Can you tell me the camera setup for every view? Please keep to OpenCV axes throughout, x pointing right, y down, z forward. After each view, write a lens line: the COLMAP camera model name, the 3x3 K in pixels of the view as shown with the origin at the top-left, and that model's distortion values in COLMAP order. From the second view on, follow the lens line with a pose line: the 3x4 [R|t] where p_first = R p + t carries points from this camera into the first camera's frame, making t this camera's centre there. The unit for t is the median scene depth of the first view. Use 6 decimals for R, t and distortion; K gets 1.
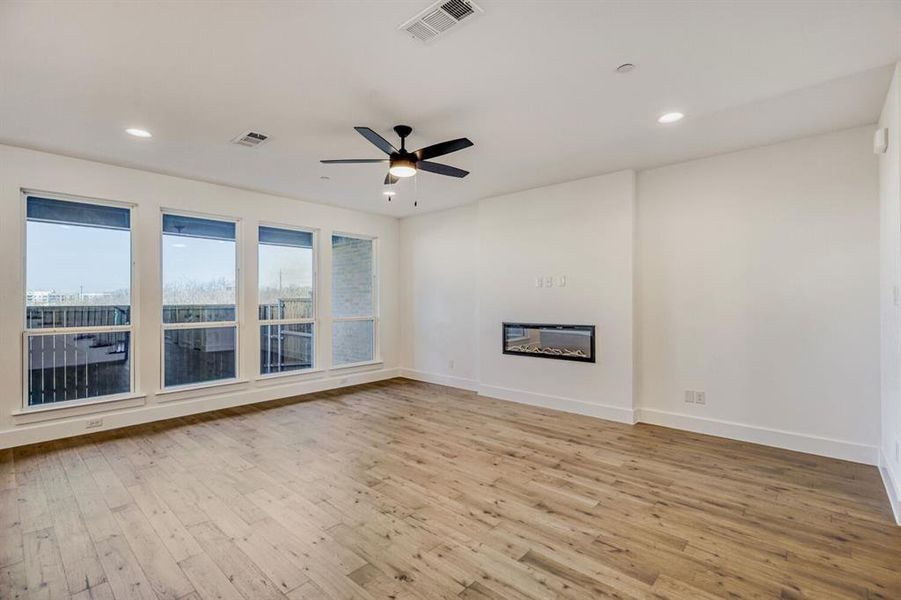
lens RADIAL K [[405.2, 0, 450.5], [0, 405.2, 300.0], [0, 0, 1]] dist [-0.001398, -0.000283]
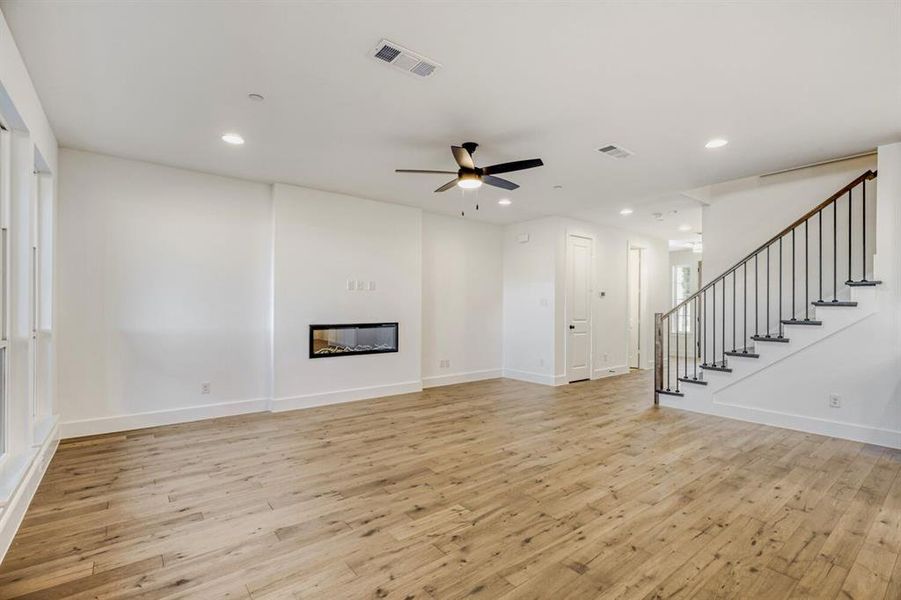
lens RADIAL K [[409.3, 0, 458.3], [0, 409.3, 302.8], [0, 0, 1]] dist [0.001565, -0.000175]
pose [[0.169845, 0.016401, 0.985334, -0.914198], [-0.008757, 0.999847, -0.015133, 0.019989], [-0.985432, -0.006058, 0.169963, 0.618554]]
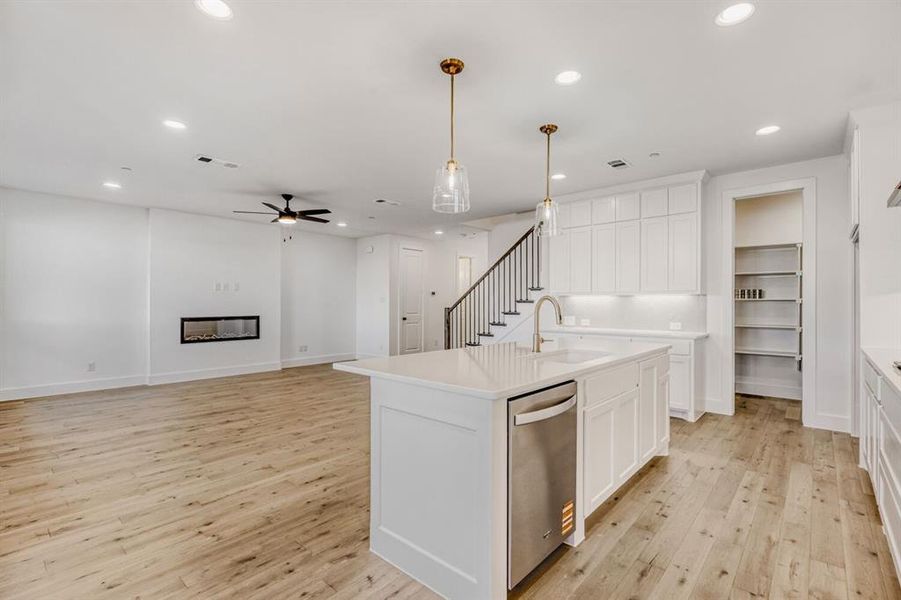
lens RADIAL K [[410.5, 0, 446.0], [0, 410.5, 301.7], [0, 0, 1]] dist [-0.006221, -0.000091]
pose [[0.010997, 0.008693, 0.999902, -1.329302], [-0.006659, 0.999941, -0.008620, 0.016432], [-0.999917, -0.006563, 0.011054, 0.243523]]
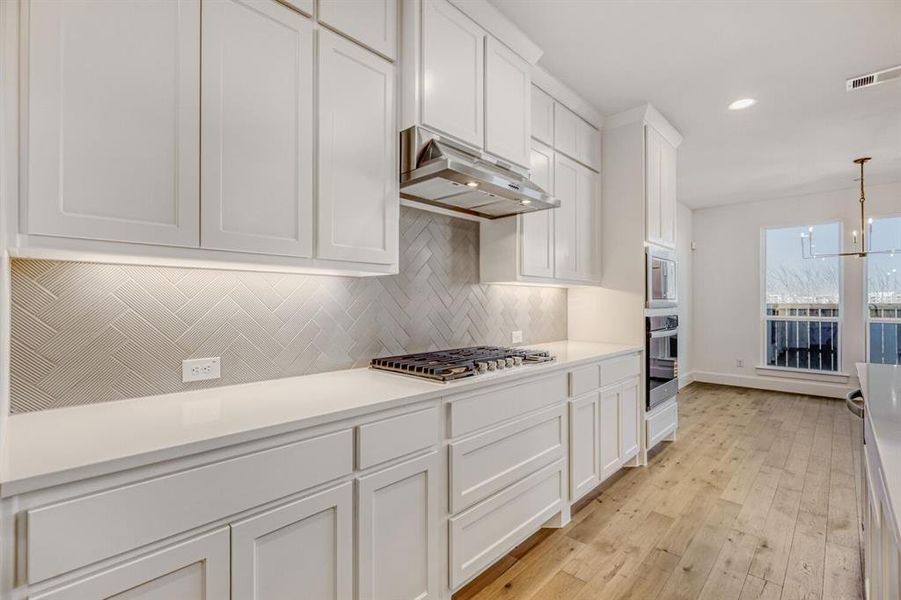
lens RADIAL K [[410.5, 0, 446.0], [0, 410.5, 301.7], [0, 0, 1]] dist [-0.006221, -0.000091]
pose [[-0.036537, -0.001872, -0.999331, -0.490138], [0.007152, 0.999972, -0.002135, 0.011832], [0.999307, -0.007225, -0.036522, -0.260451]]
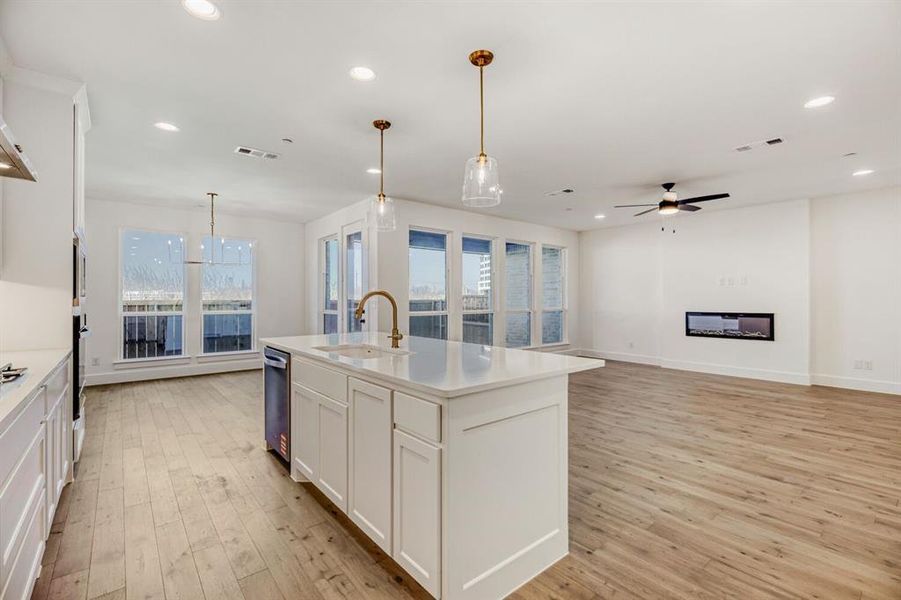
lens RADIAL K [[402.8, 0, 464.7], [0, 402.8, 299.2], [0, 0, 1]] dist [0.007986, 0.000483]
pose [[0.992576, 0.002197, -0.121608, -0.526934], [-0.001450, 0.999980, 0.006233, 0.008411], [0.121619, -0.006011, 0.992559, -0.488044]]
